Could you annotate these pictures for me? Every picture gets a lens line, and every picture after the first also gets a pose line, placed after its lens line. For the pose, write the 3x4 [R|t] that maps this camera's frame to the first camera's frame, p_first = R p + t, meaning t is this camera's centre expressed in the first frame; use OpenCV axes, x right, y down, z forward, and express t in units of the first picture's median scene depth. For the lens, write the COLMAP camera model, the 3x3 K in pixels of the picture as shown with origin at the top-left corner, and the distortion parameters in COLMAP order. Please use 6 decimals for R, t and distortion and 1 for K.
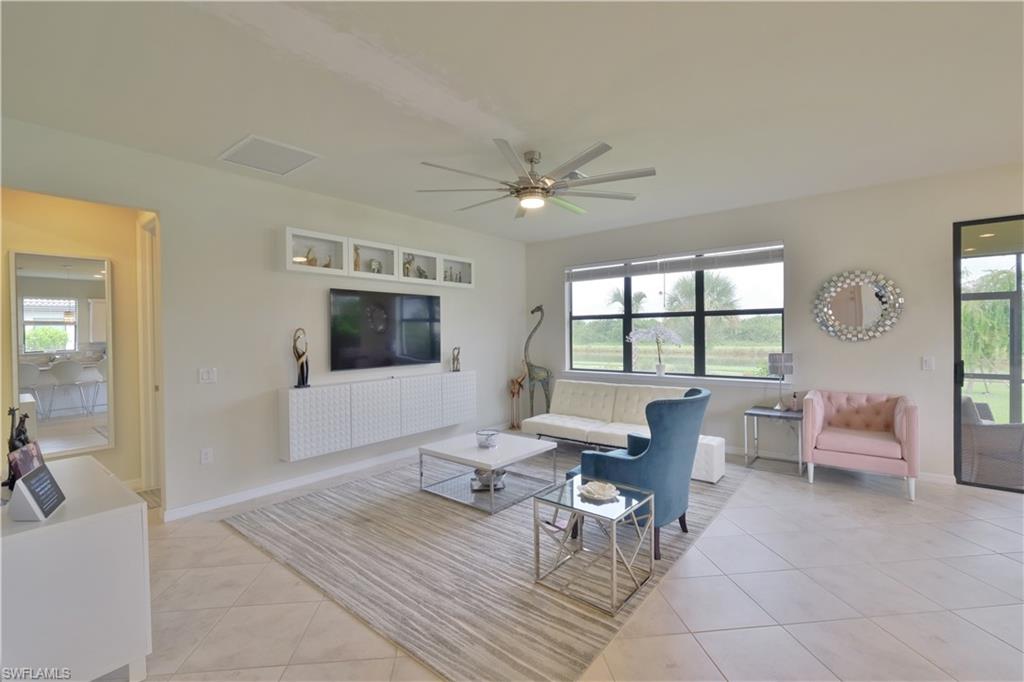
lens RADIAL K [[444.5, 0, 510.9], [0, 444.5, 338.3], [0, 0, 1]] dist [-0.002181, -0.000101]
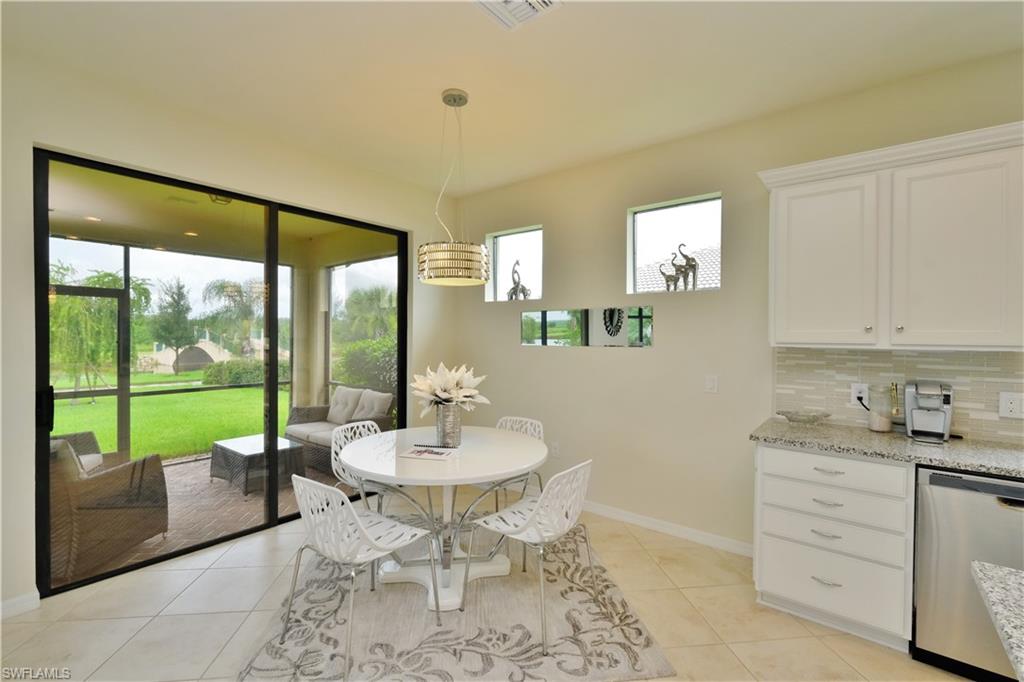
lens RADIAL K [[447.8, 0, 514.2], [0, 447.8, 337.5], [0, 0, 1]] dist [-0.003109, -0.000122]
pose [[-0.005659, 0.005403, 0.999969, 0.302381], [0.005006, 0.999973, -0.005374, -0.006299], [-0.999971, 0.004975, -0.005686, 0.277602]]
